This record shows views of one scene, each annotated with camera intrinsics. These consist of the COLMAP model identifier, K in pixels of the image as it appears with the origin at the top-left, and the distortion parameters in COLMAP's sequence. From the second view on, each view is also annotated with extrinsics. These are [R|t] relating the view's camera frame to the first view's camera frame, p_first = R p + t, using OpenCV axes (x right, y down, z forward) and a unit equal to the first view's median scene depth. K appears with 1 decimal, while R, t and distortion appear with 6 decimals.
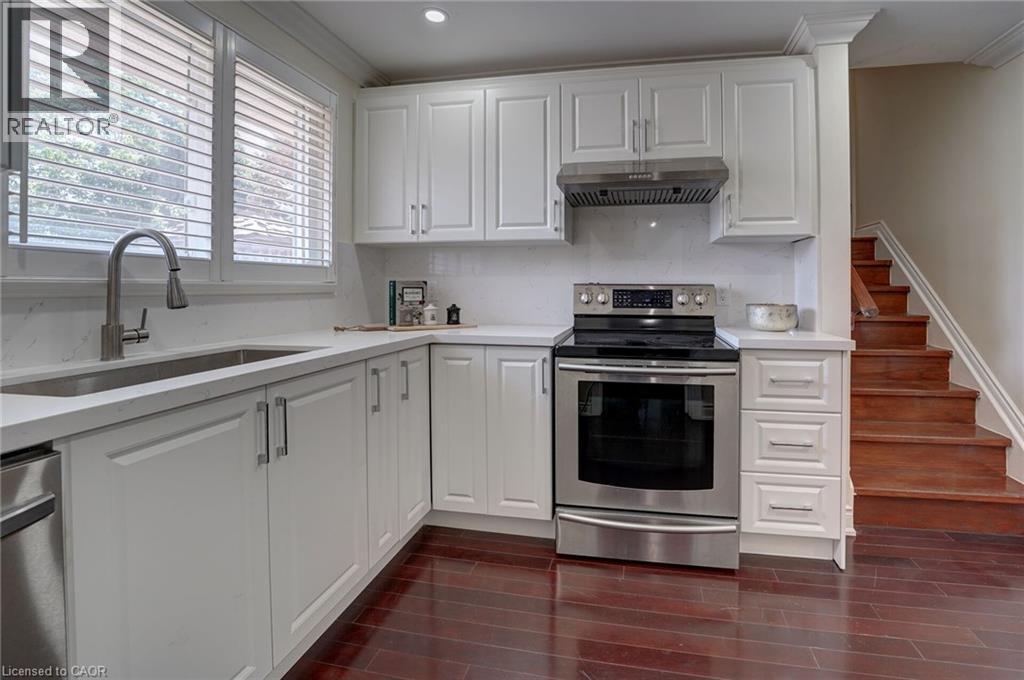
lens RADIAL K [[445.2, 0, 579.1], [0, 445.2, 288.0], [0, 0, 1]] dist [-0.013714, -0.004532]
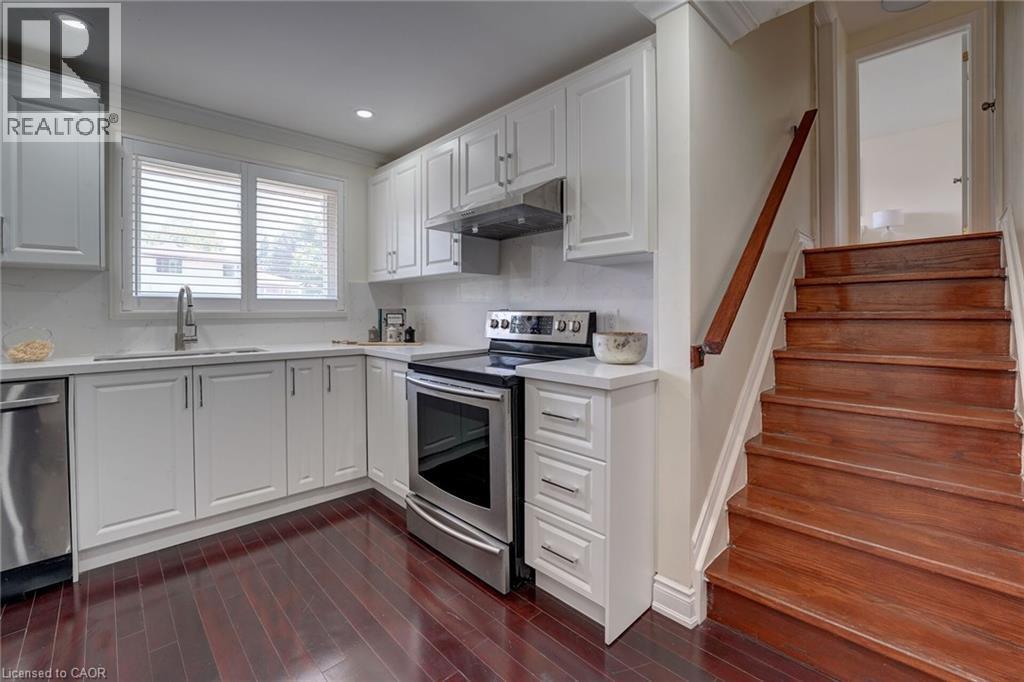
lens RADIAL K [[445.2, 0, 520.7], [0, 445.2, 315.7], [0, 0, 1]] dist [-0.013714, -0.004532]
pose [[0.799657, 0.003318, -0.600448, 0.819709], [0.002589, 0.999956, 0.008974, -0.006535], [0.600452, -0.008731, 0.799613, 0.180655]]
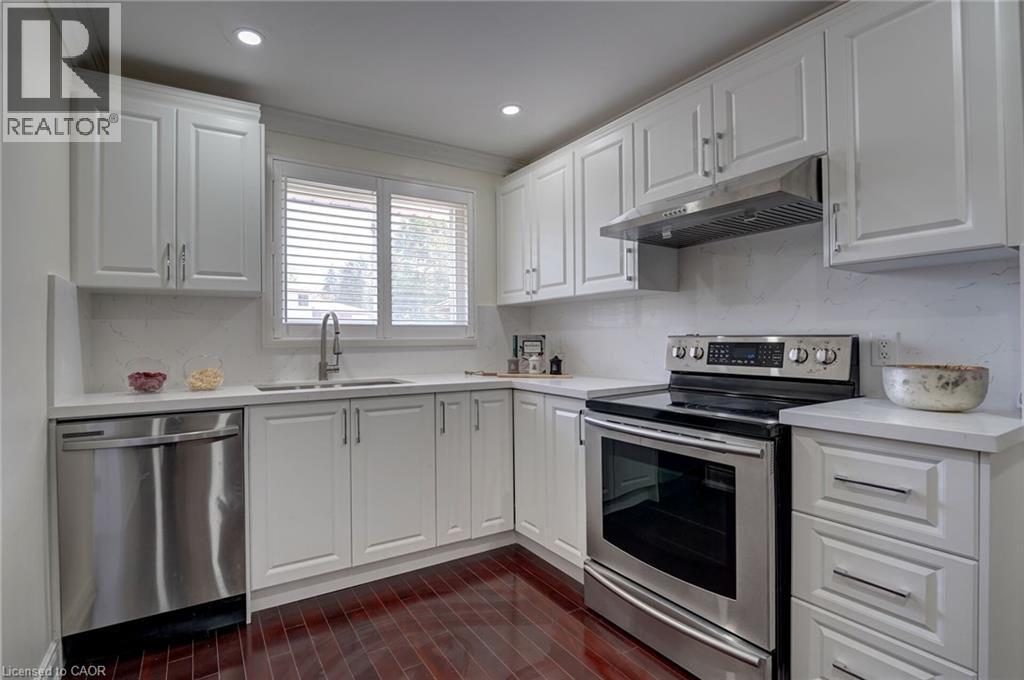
lens RADIAL K [[486.6, 0, 464.2], [0, 486.6, 340.0], [0, 0, 1]] dist [-0.020944, 0.001163]
pose [[0.621062, -0.005124, -0.783745, 0.564393], [0.006805, 0.999976, -0.001145, -0.003560], [0.783732, -0.004622, 0.621082, 0.090743]]
